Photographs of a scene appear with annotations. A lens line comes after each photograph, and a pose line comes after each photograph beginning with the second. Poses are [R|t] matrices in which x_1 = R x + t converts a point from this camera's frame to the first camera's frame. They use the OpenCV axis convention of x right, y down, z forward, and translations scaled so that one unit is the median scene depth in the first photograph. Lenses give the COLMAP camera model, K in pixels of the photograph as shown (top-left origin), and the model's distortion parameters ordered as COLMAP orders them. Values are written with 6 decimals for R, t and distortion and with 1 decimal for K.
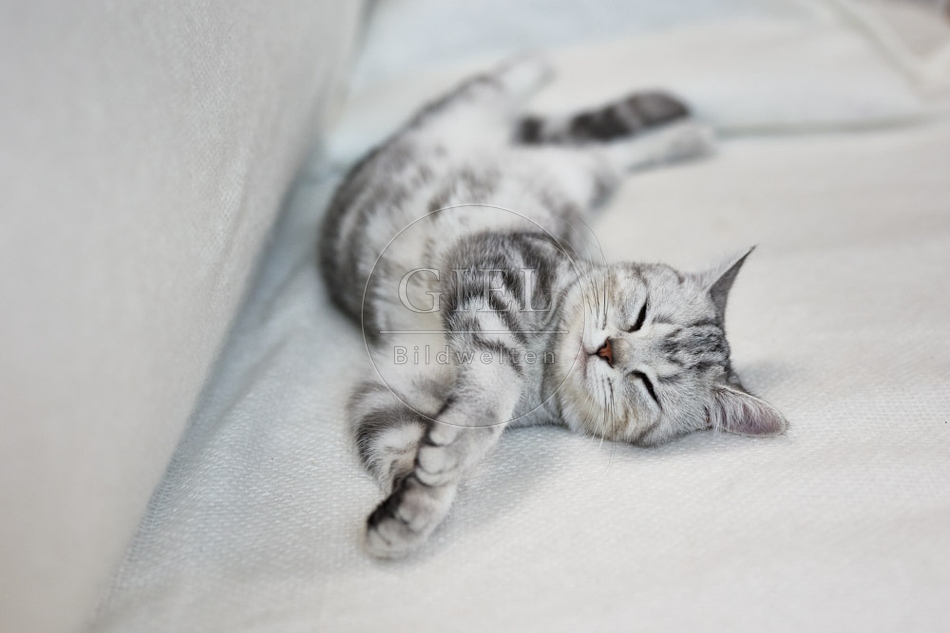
lens RADIAL K [[1350.7, 0, 475.0], [0, 1350.7, 316.5], [0, 0, 1]] dist [0.355467, 0.011213]
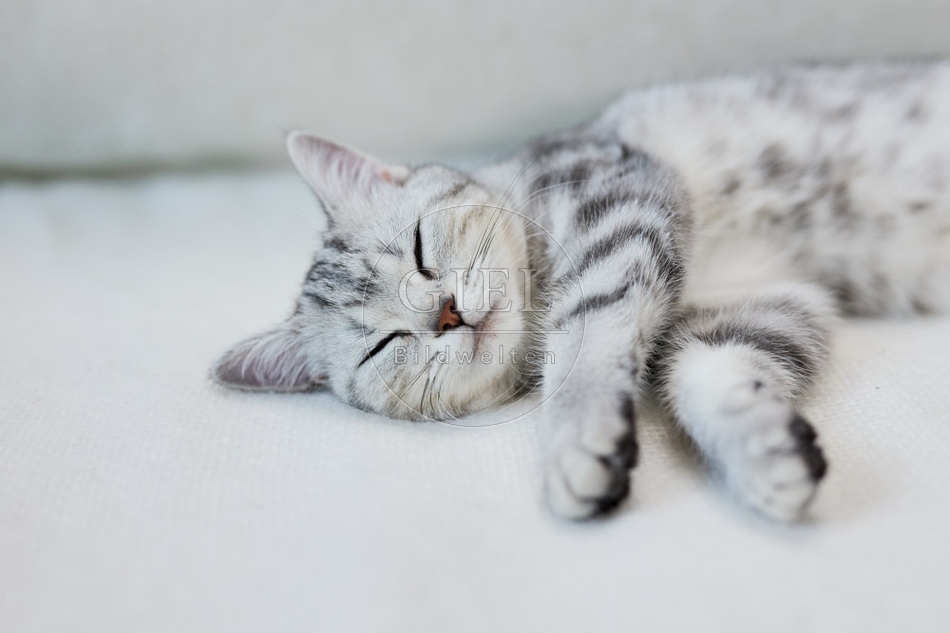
lens RADIAL K [[1350.7, 0, 475.0], [0, 1350.7, 316.5], [0, 0, 1]] dist [0.355467, 0.011213]
pose [[-0.890568, -0.445206, 0.093166, 0.021050], [0.450837, -0.891143, 0.051084, -0.001440], [0.060281, 0.087496, 0.994339, 0.301531]]
